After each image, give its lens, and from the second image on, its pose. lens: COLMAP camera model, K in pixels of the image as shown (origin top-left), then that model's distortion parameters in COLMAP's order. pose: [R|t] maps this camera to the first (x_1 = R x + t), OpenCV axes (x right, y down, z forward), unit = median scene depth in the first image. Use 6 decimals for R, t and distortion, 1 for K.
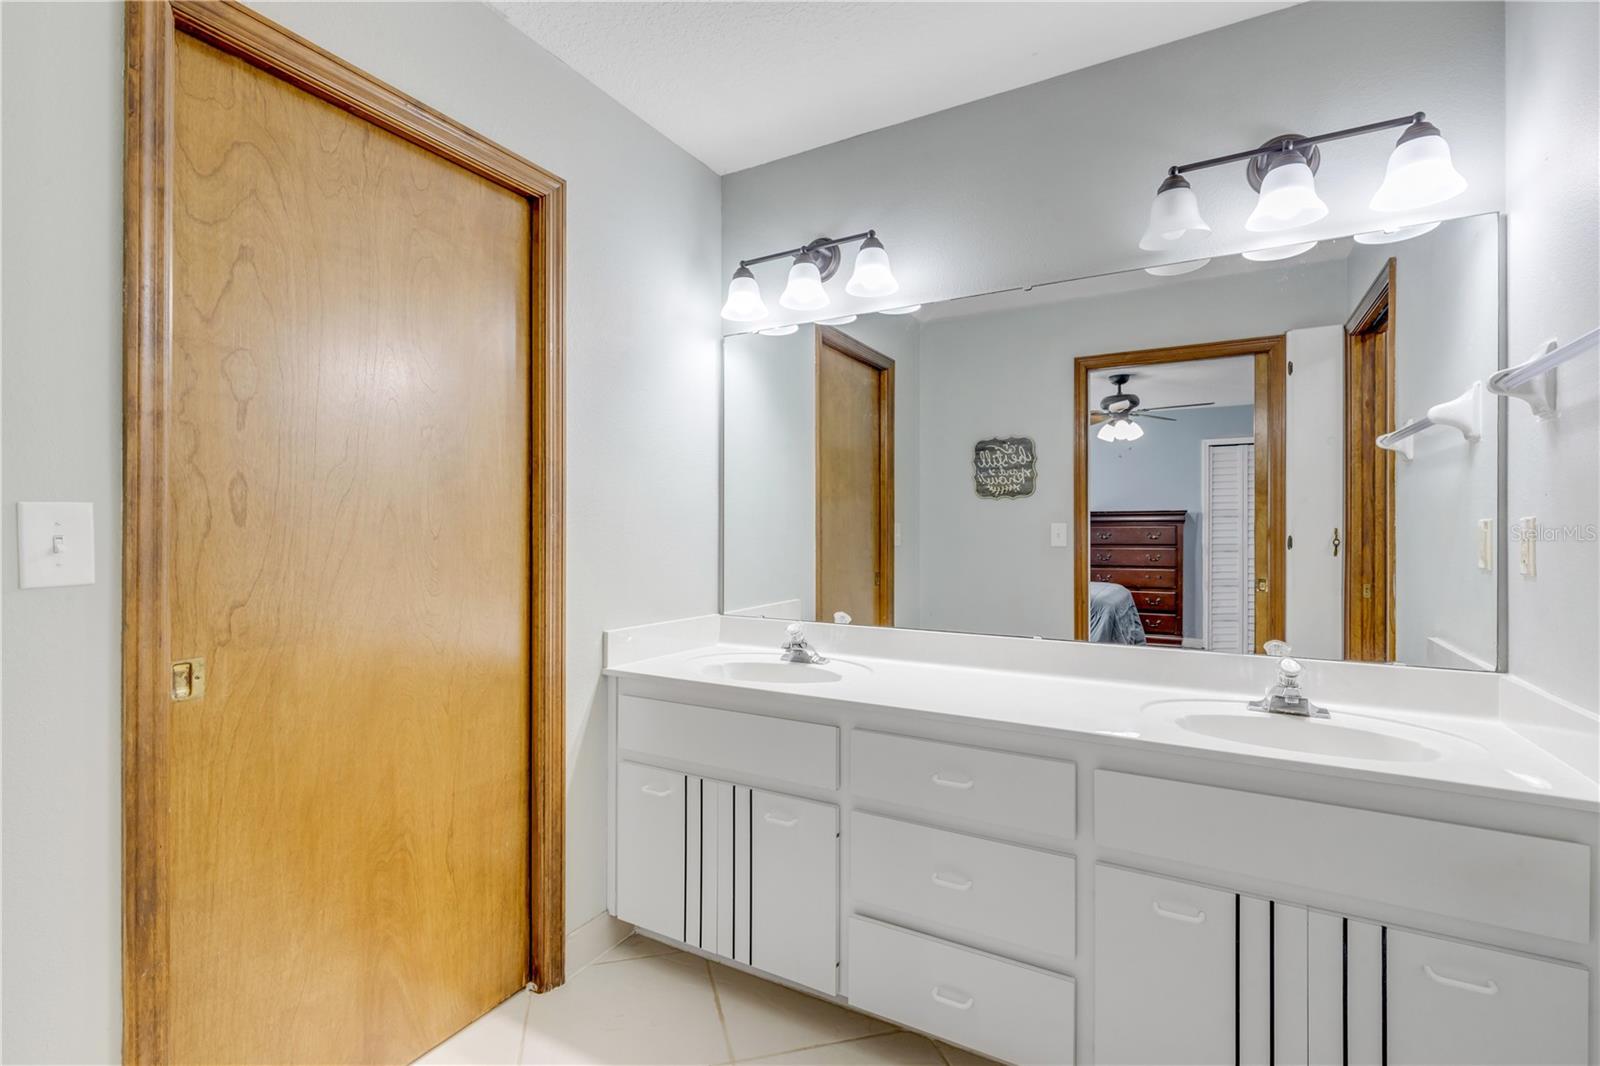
lens RADIAL K [[718.5, 0, 800.0], [0, 718.5, 533.0], [0, 0, 1]] dist [0.000993, -0.000072]
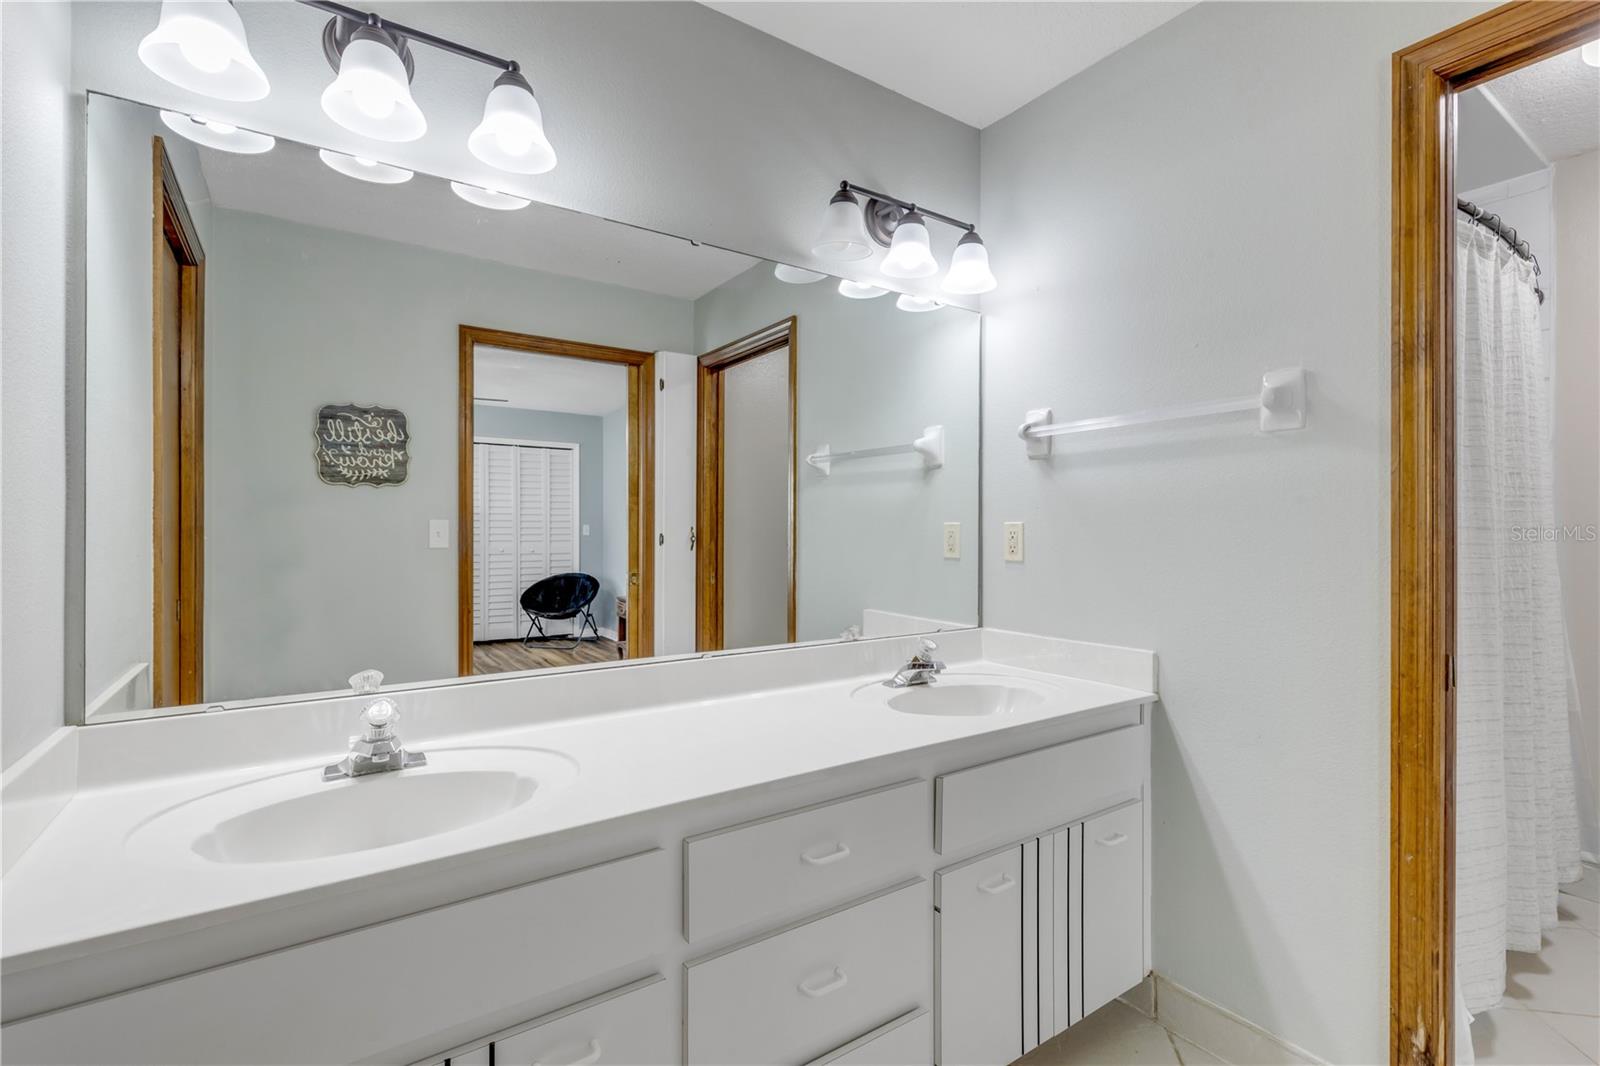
lens RADIAL K [[718.5, 0, 800.0], [0, 718.5, 533.0], [0, 0, 1]] dist [0.000993, -0.000072]
pose [[0.444390, -0.007177, 0.895805, -0.195383], [0.000919, 0.999971, 0.007556, -0.004431], [-0.895833, -0.002535, 0.444384, 0.263894]]
